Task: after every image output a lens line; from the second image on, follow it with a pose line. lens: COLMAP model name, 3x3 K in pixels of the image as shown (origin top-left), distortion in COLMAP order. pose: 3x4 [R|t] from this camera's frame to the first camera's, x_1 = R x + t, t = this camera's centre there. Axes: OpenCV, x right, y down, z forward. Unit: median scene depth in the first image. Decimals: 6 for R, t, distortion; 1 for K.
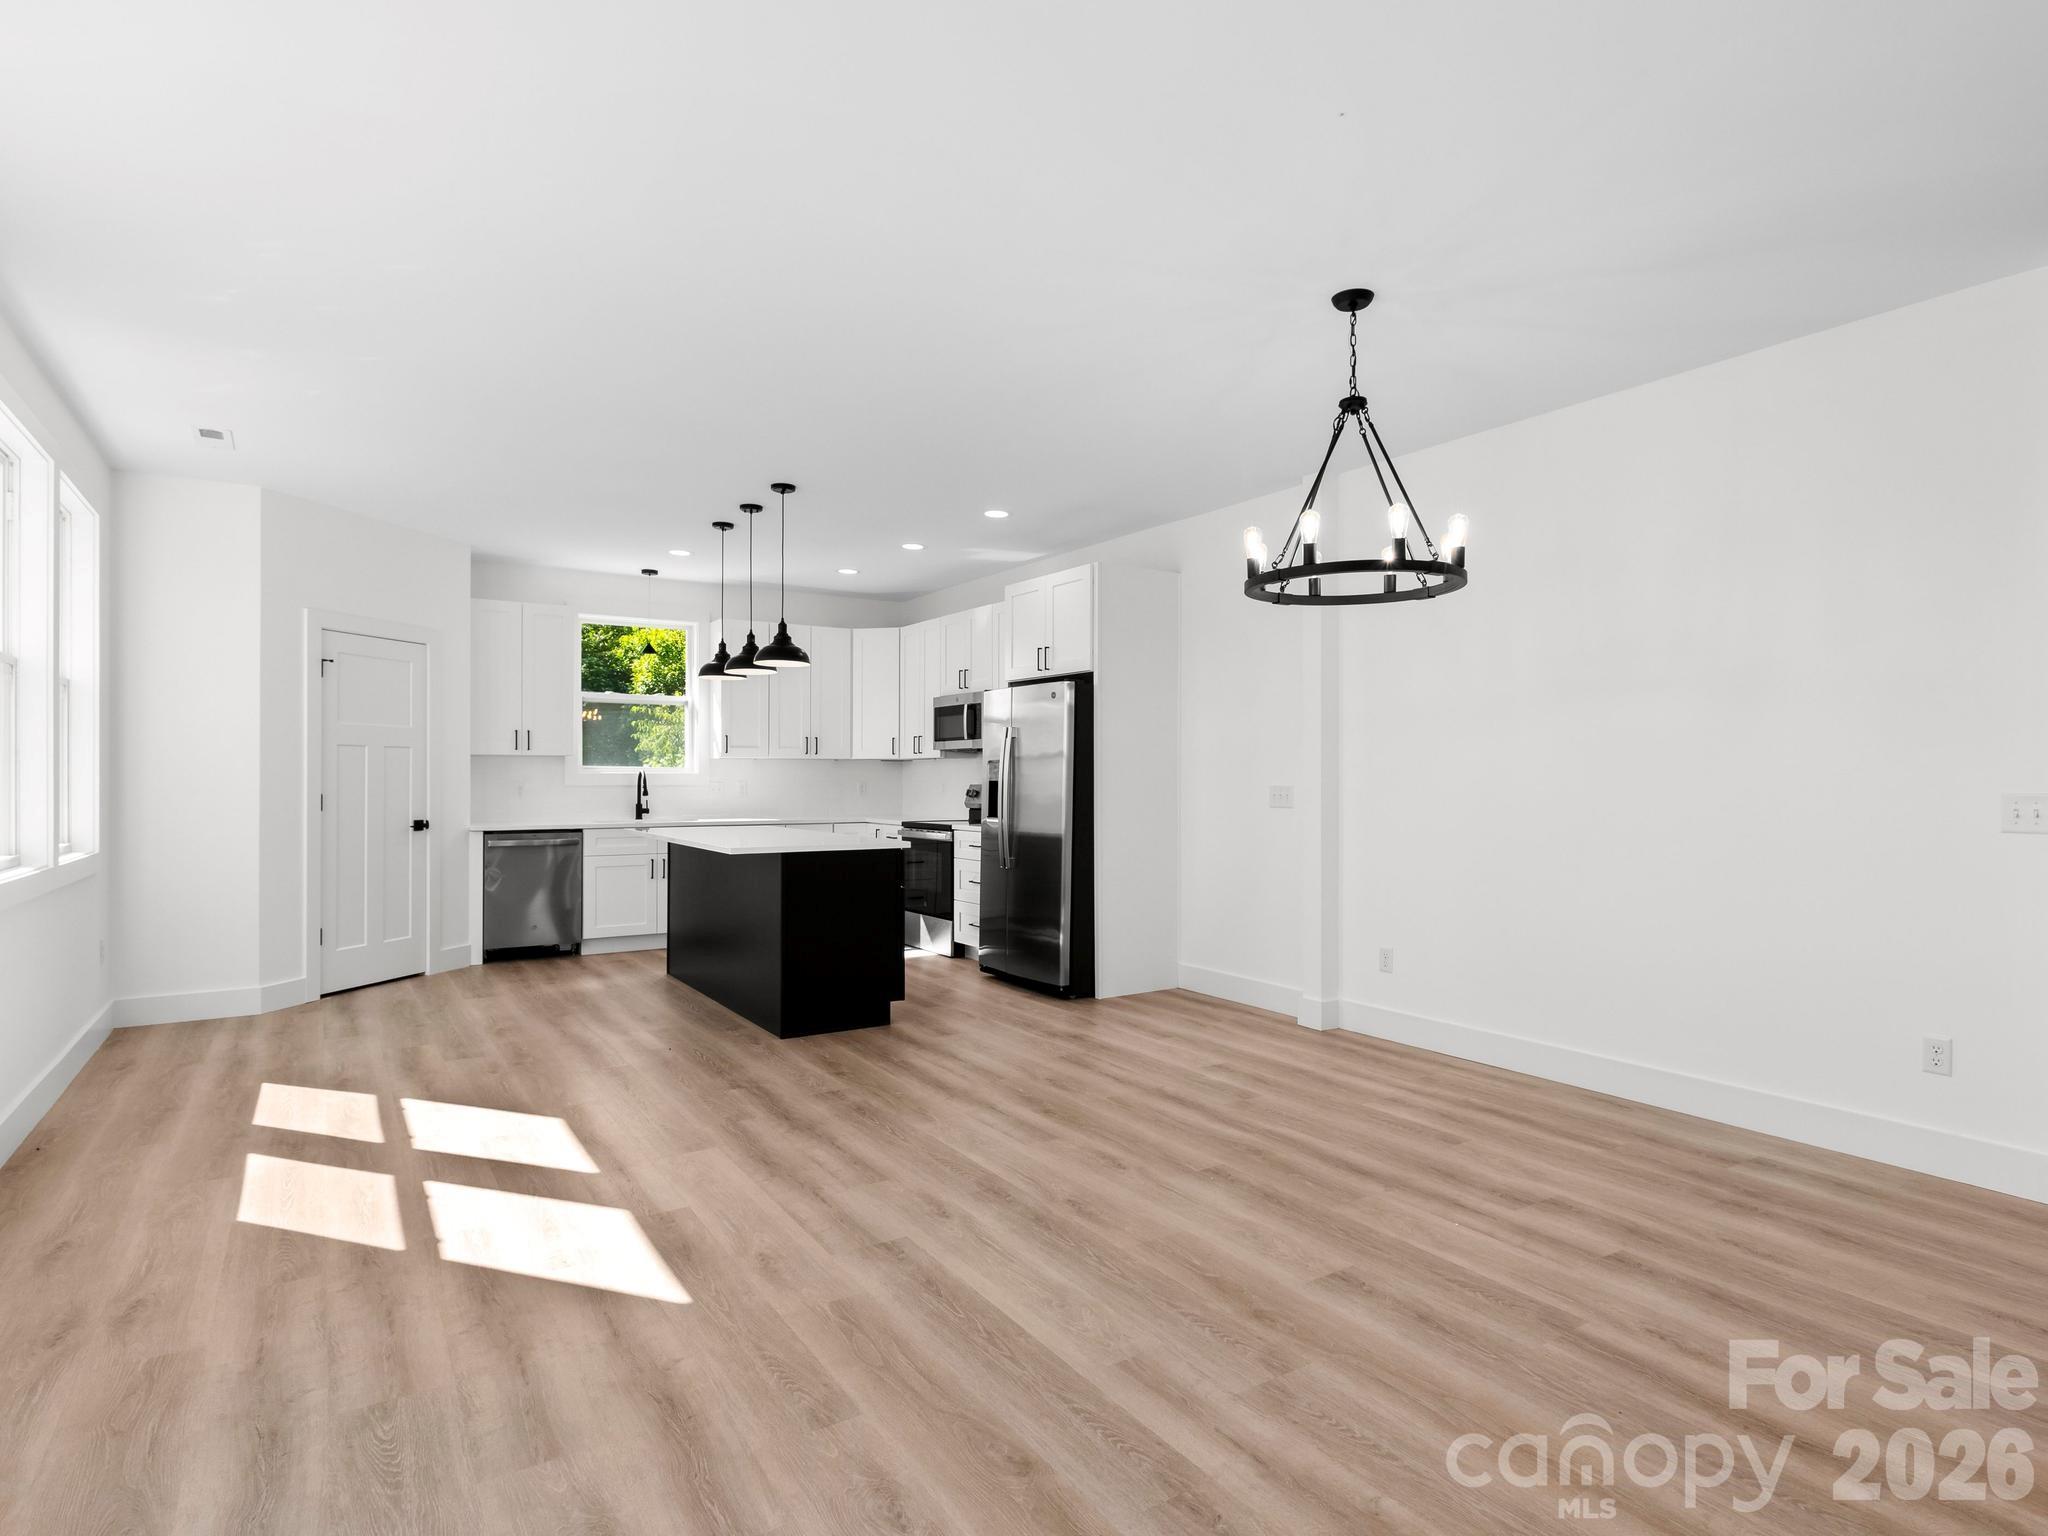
lens RADIAL K [[1101.6, 0, 1025.4], [0, 1101.6, 768.3], [0, 0, 1]] dist [-0.004991, -0.000091]
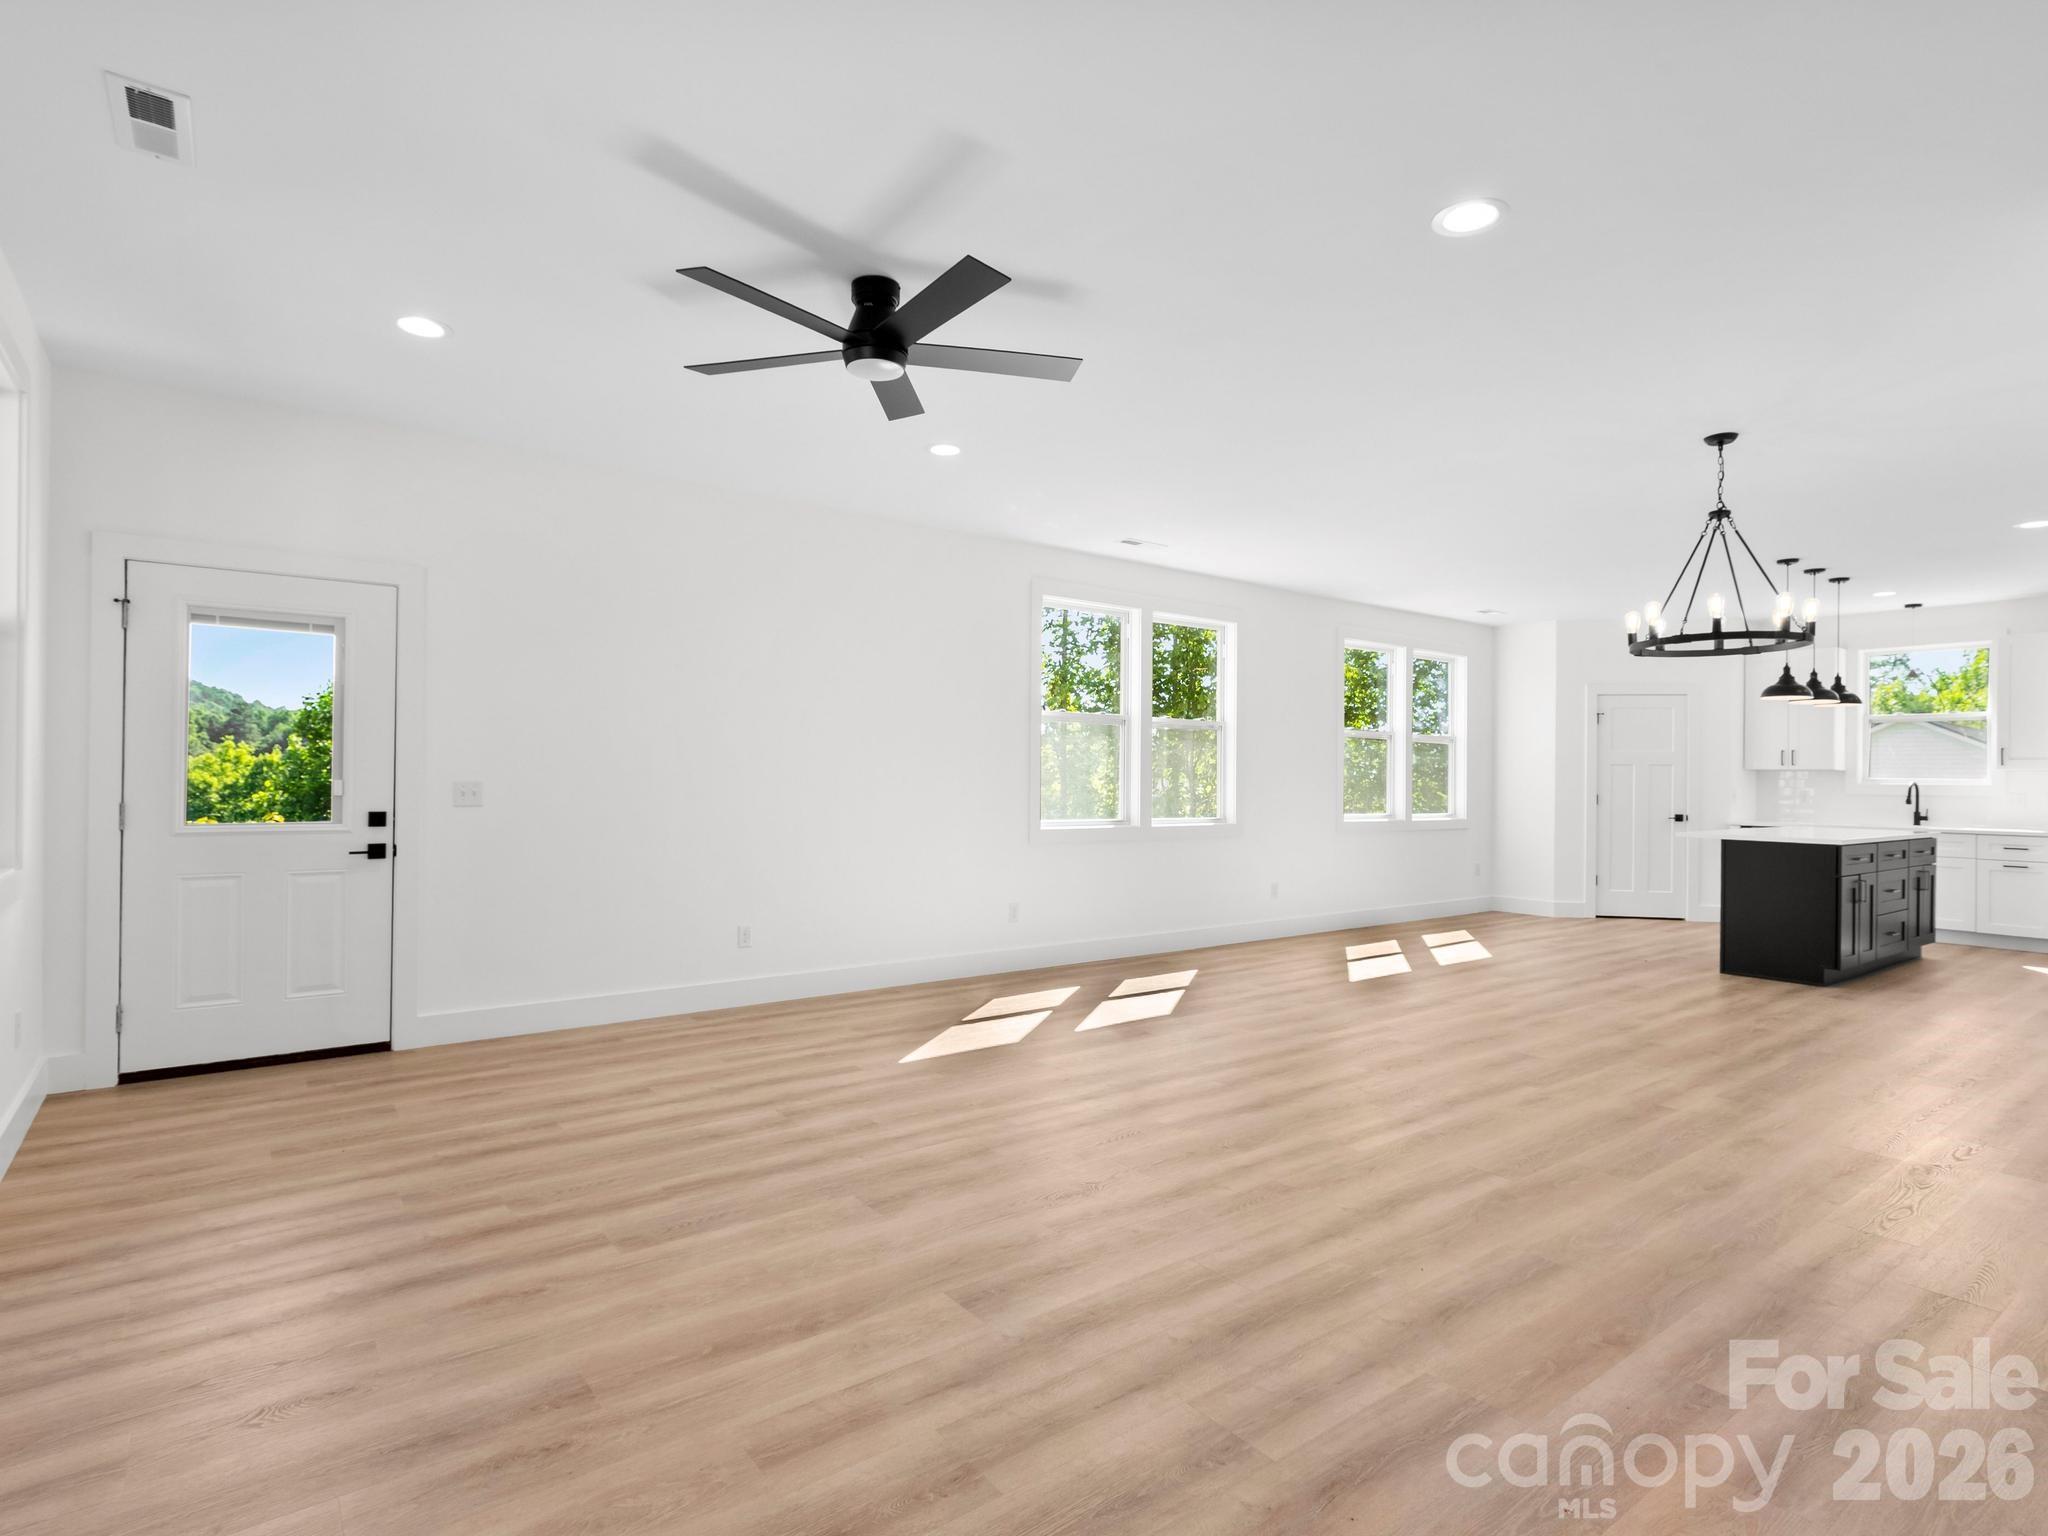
lens RADIAL K [[1055.8, 0, 1025.5], [0, 1055.8, 775.0], [0, 0, 1]] dist [0.001741, 0.000112]
pose [[0.074942, -0.003111, -0.997183, 0.917939], [-0.003548, 0.999988, -0.003386, 0.002560], [0.997182, 0.003791, 0.074930, 0.017569]]
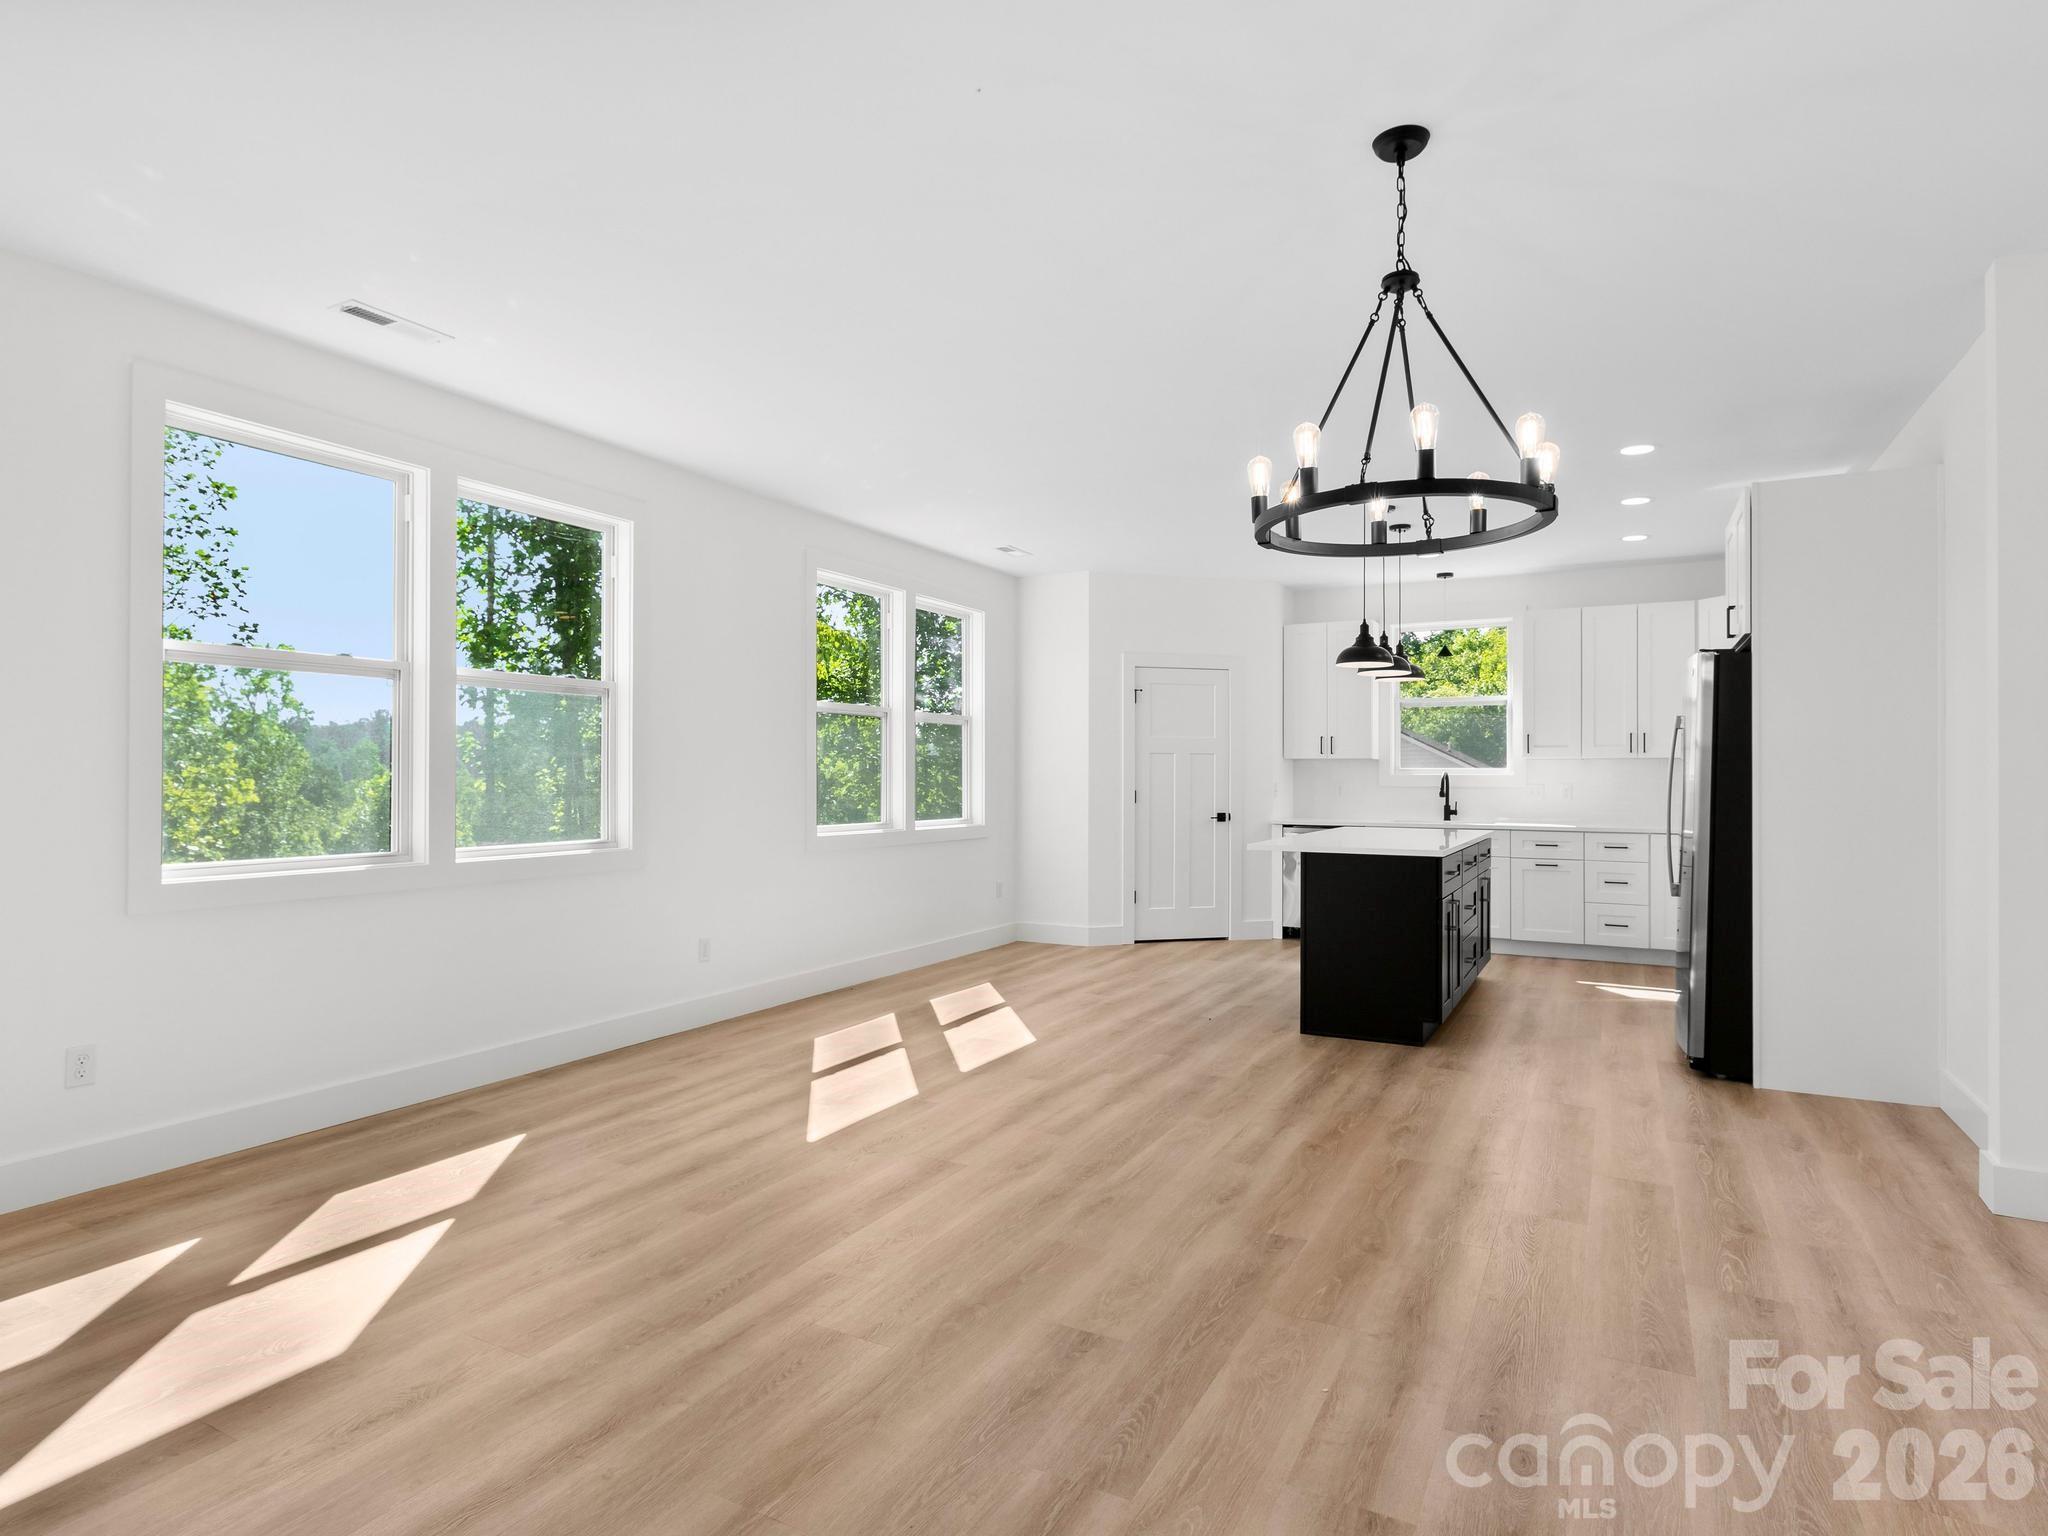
lens RADIAL K [[1101.6, 0, 1025.4], [0, 1101.6, 768.3], [0, 0, 1]] dist [-0.004991, -0.000091]
pose [[0.480497, -0.005437, -0.876979, 0.488370], [0.004212, 0.999984, -0.003891, 0.001079], [0.876986, -0.001824, 0.480512, 0.245310]]
